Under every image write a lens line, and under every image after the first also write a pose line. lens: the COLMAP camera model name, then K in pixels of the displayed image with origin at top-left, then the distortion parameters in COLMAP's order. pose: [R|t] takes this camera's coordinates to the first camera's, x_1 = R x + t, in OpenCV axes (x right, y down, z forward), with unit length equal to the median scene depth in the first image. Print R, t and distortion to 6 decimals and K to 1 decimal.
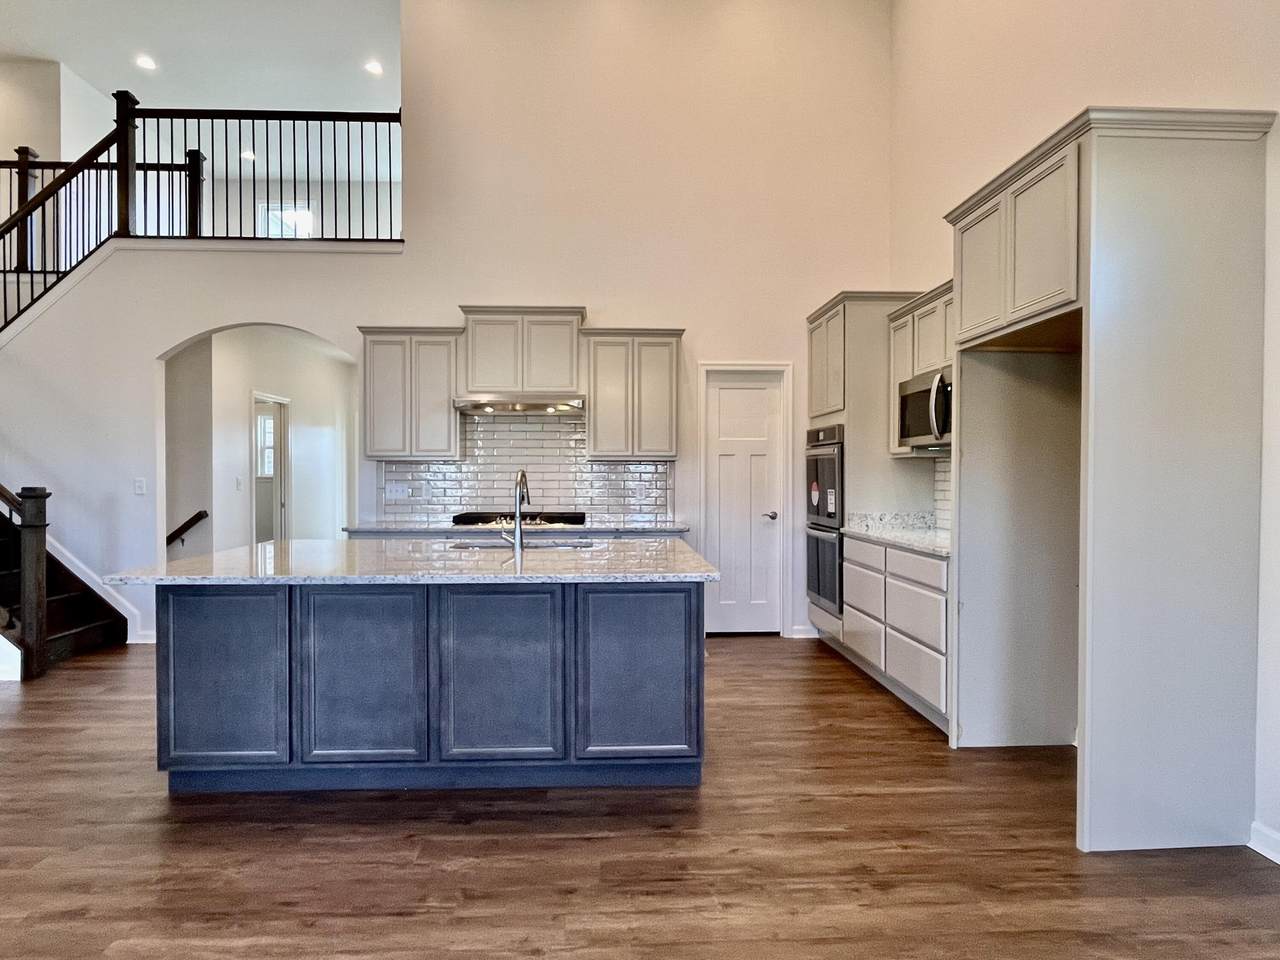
lens RADIAL K [[752.9, 0, 637.9], [0, 752.9, 484.5], [0, 0, 1]] dist [-0.005145, 0.004142]
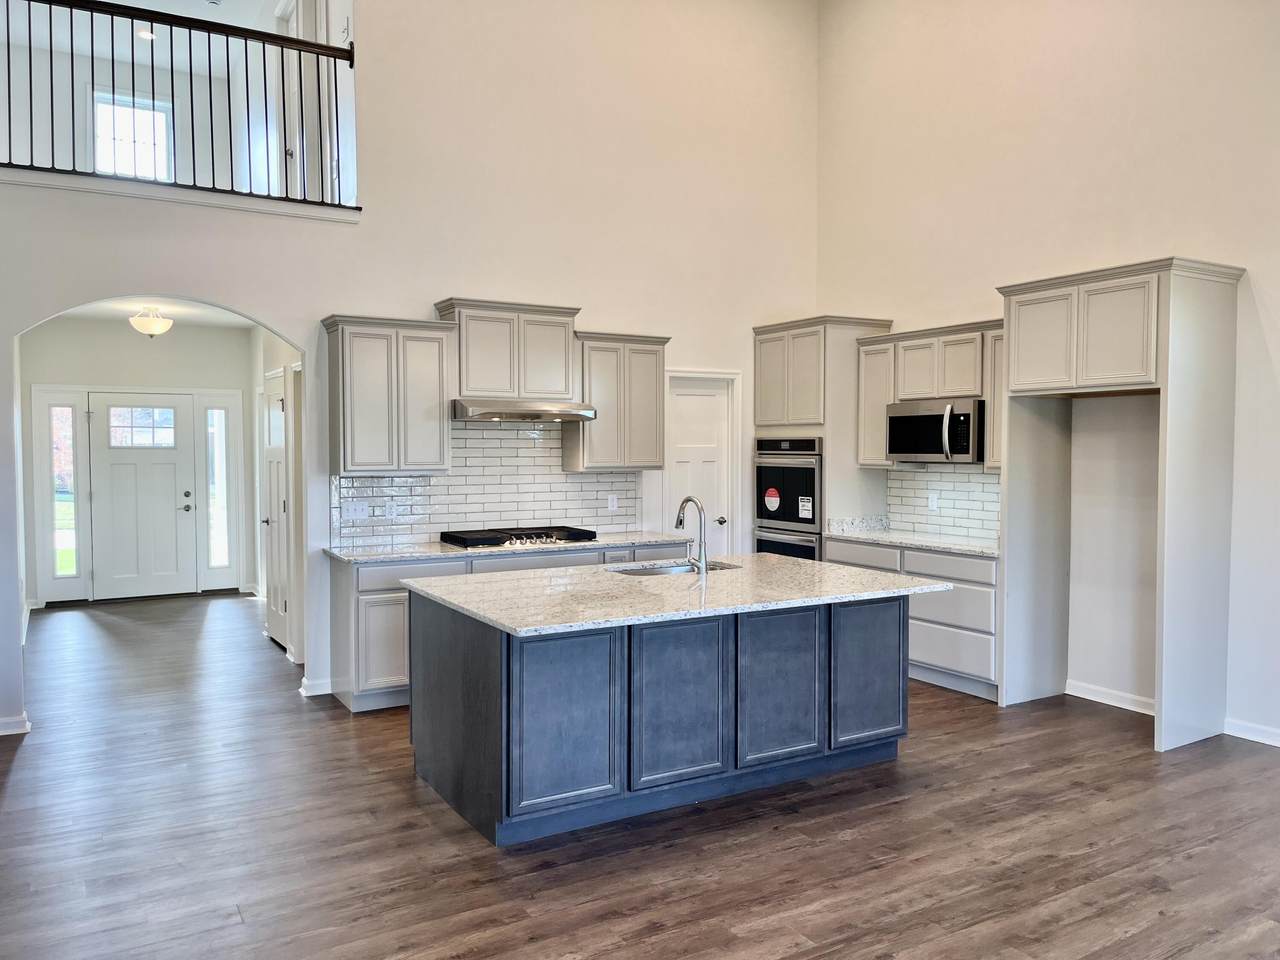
lens RADIAL K [[968.8, 0, 639.6], [0, 968.8, 482.2], [0, 0, 1]] dist [0.027049, -0.009203]
pose [[0.881612, -0.020501, 0.471529, -1.055347], [0.008161, 0.999569, 0.028200, -0.097004], [-0.471904, -0.021013, 0.881399, -0.186191]]
